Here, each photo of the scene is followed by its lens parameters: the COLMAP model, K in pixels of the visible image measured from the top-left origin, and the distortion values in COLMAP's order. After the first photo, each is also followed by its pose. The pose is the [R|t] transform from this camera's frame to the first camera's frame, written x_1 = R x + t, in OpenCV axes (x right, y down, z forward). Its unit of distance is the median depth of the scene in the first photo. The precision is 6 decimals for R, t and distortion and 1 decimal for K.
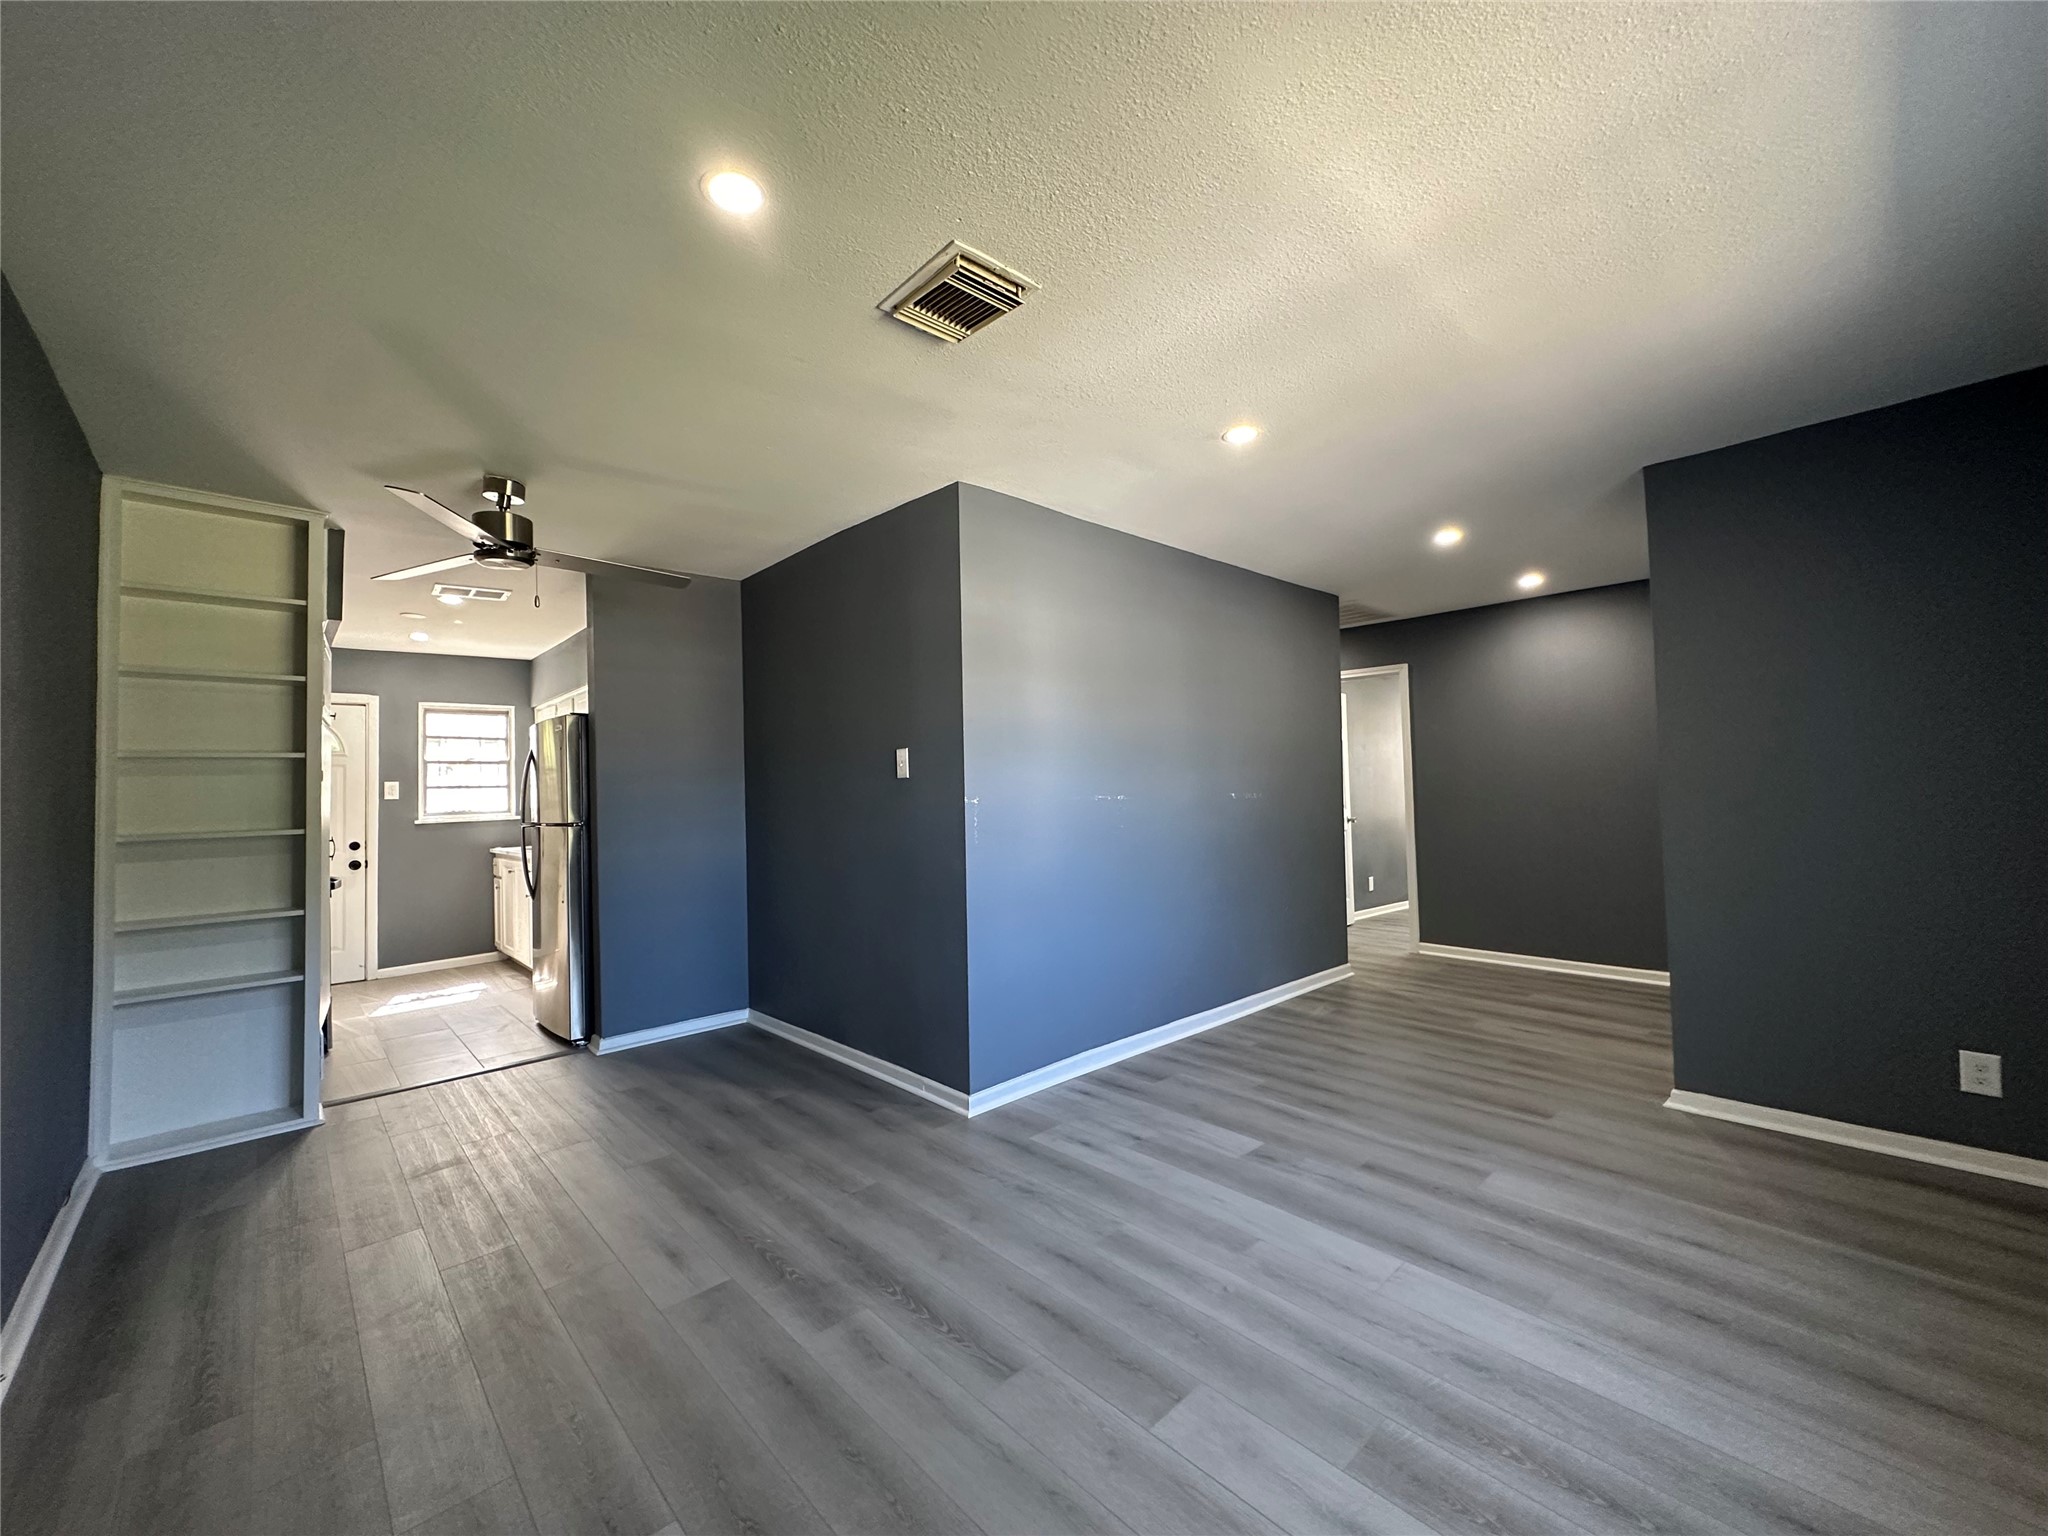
lens RADIAL K [[815.9, 0, 1025.6], [0, 815.9, 770.1], [0, 0, 1]] dist [-0.003063, 0.001112]
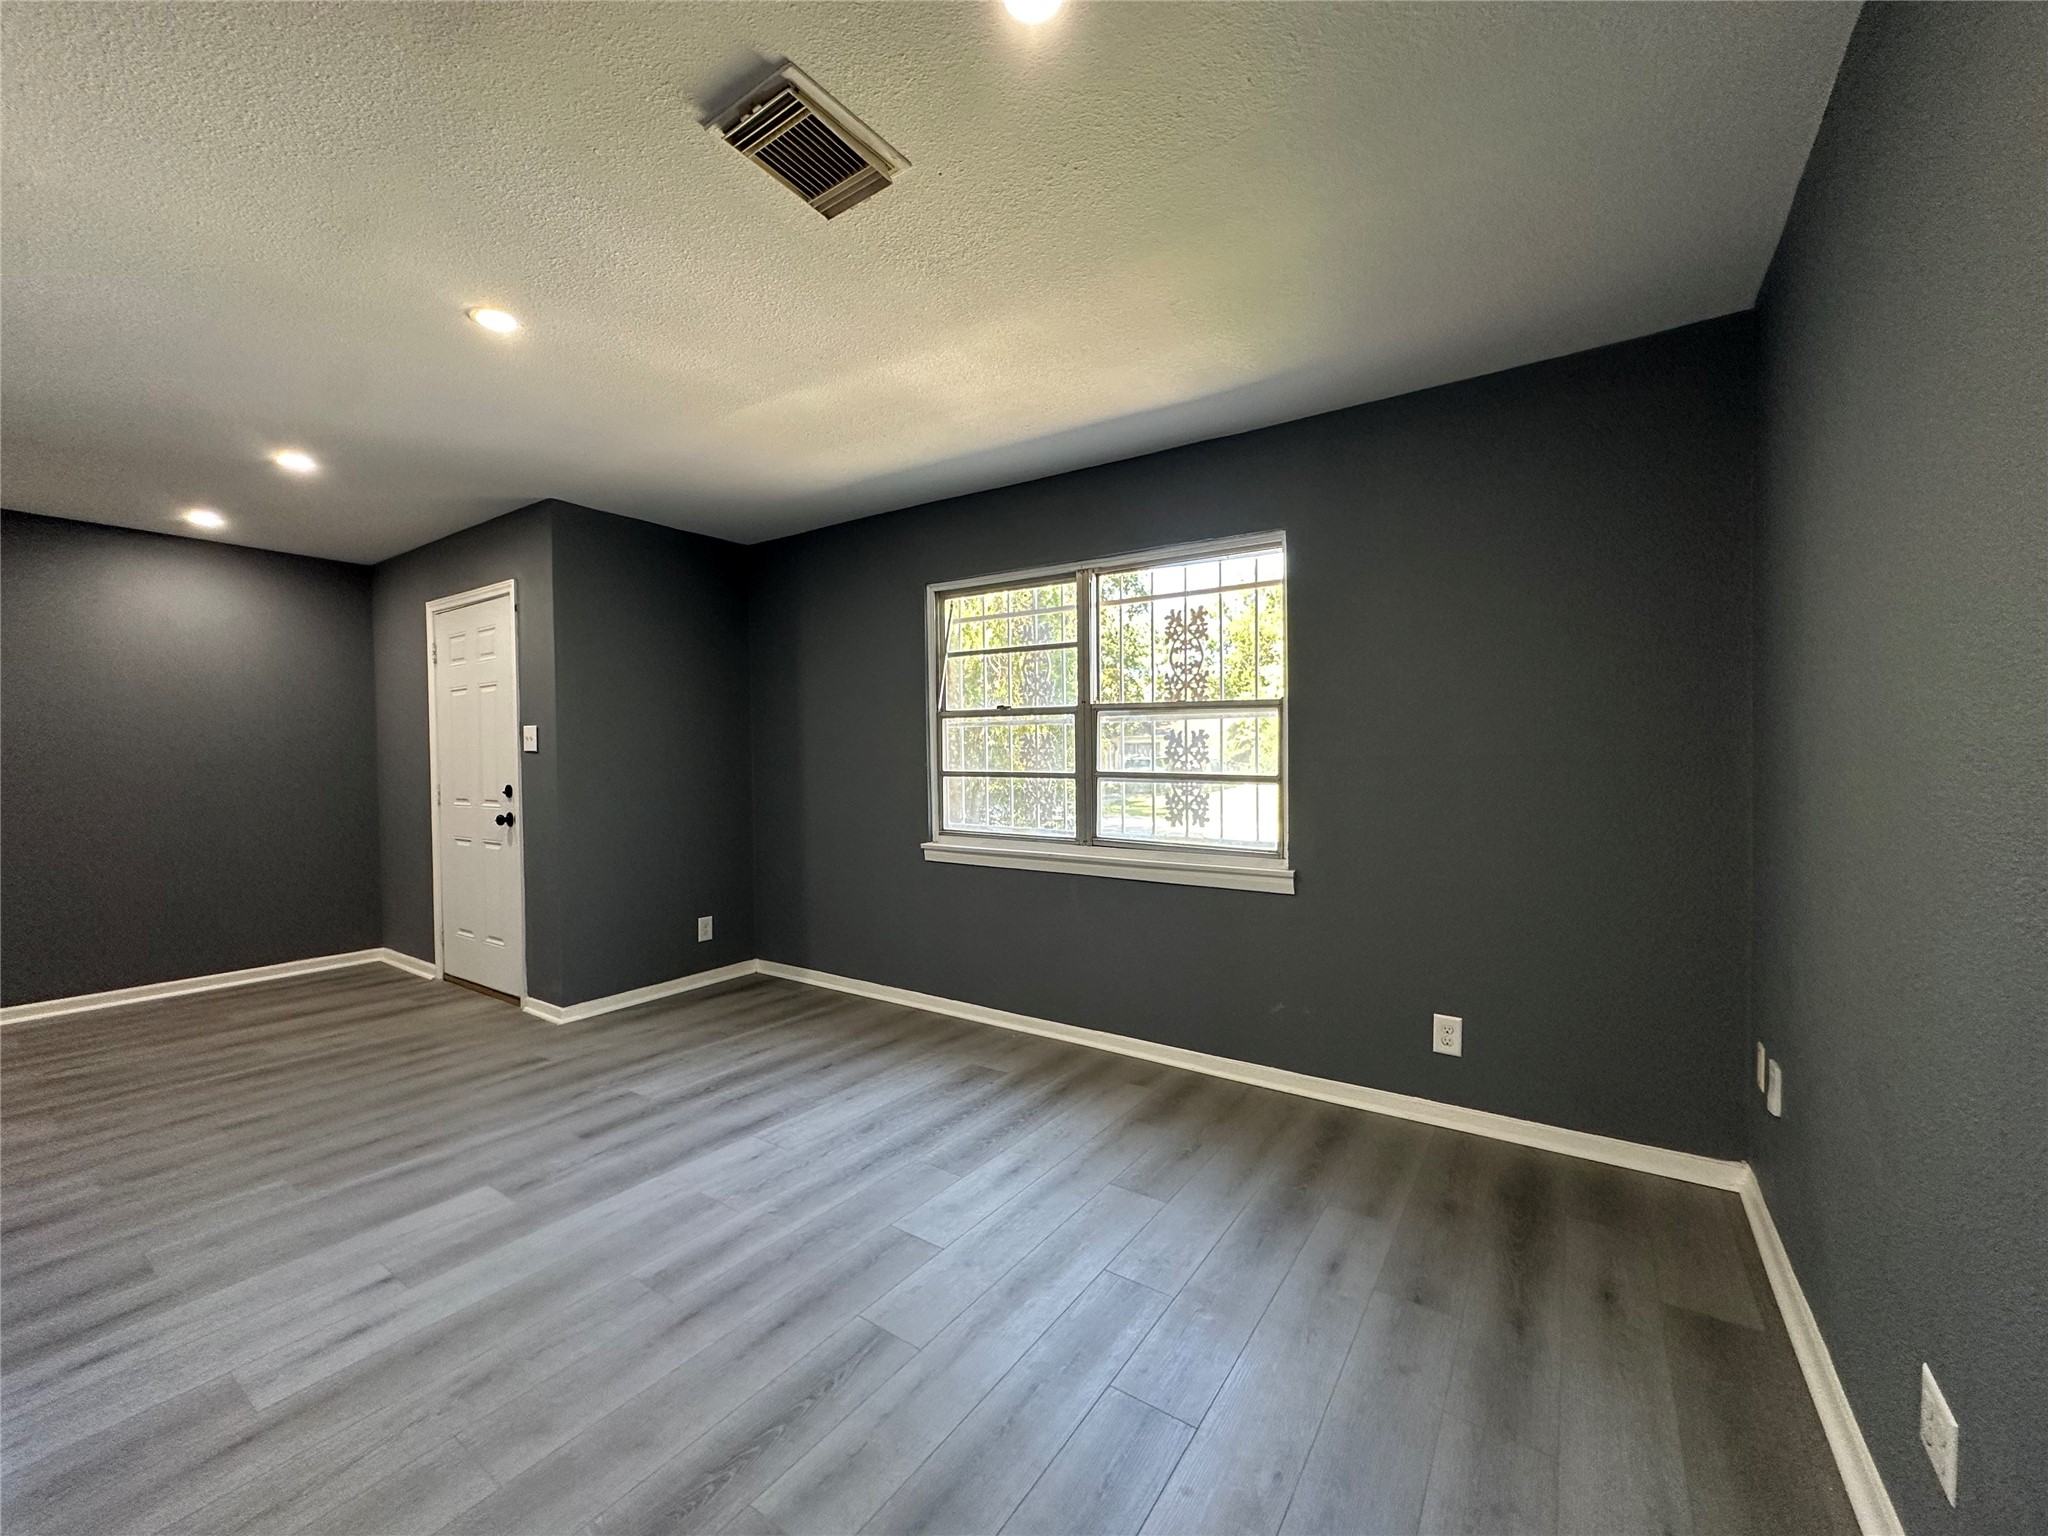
lens RADIAL K [[815.9, 0, 1023.2], [0, 815.9, 767.5], [0, 0, 1]] dist [-0.003063, 0.001112]
pose [[-0.218450, 0.012472, 0.975768, -0.687390], [-0.007758, 0.999865, -0.014517, 0.045639], [-0.975817, -0.010741, -0.218324, 0.708949]]
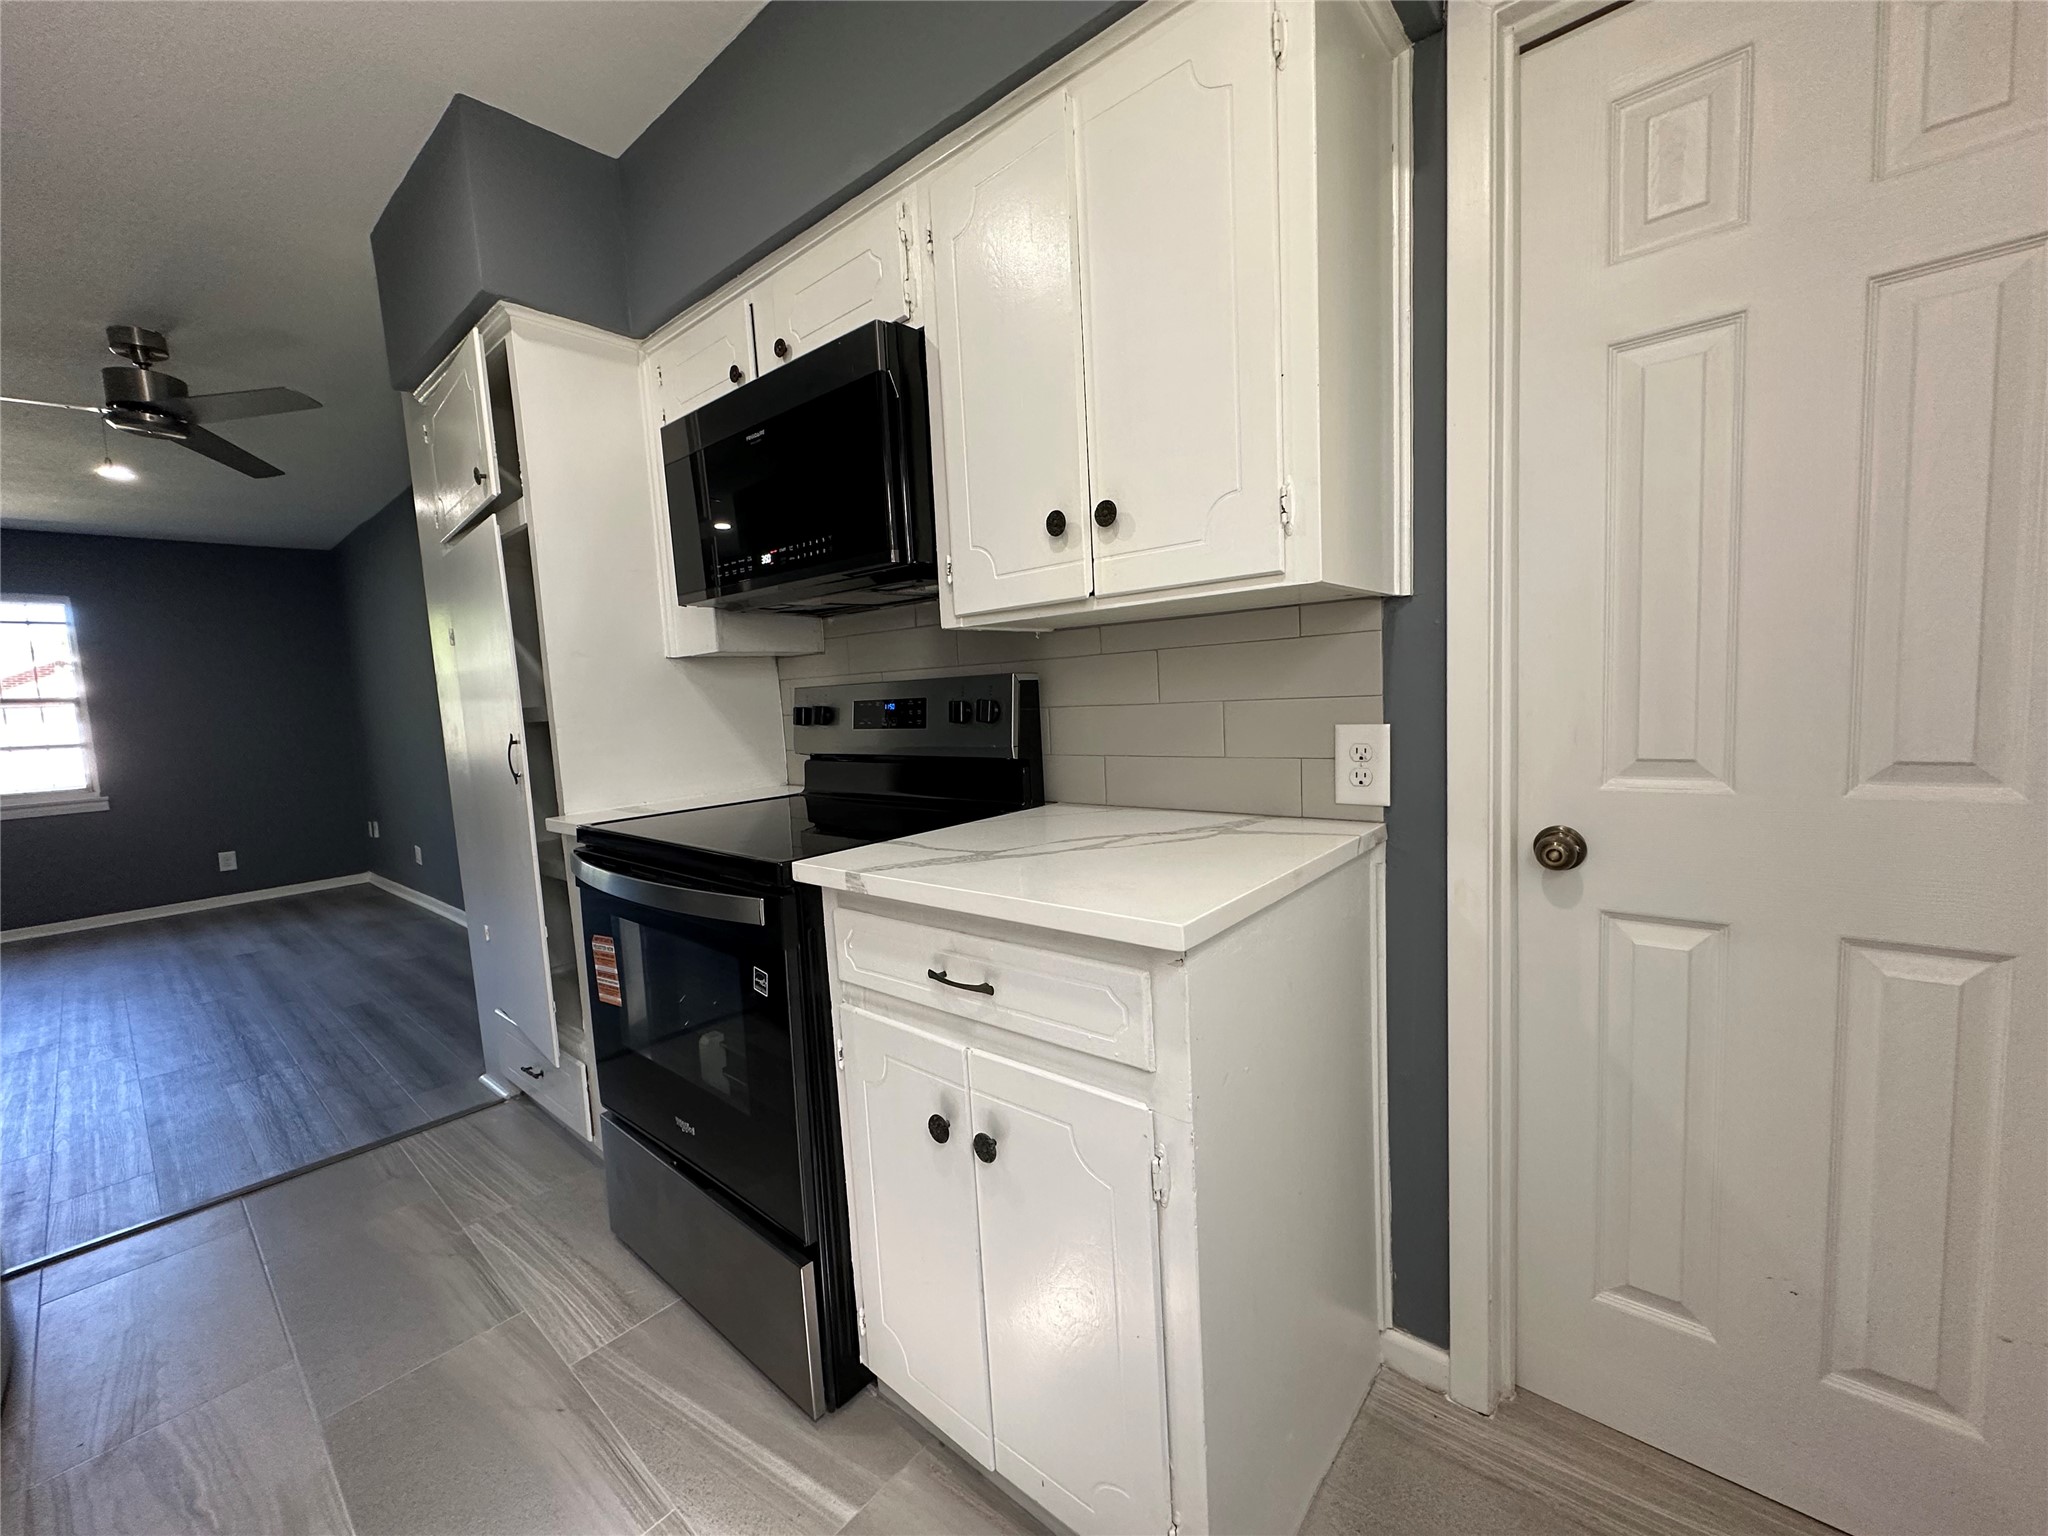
lens RADIAL K [[815.9, 0, 1021.1], [0, 815.9, 768.0], [0, 0, 1]] dist [-0.003063, 0.001112]
pose [[-0.991233, 0.088613, -0.097999, -1.677364], [0.081440, 0.993858, 0.074926, 0.135506], [0.104037, 0.066288, -0.992362, 2.296400]]
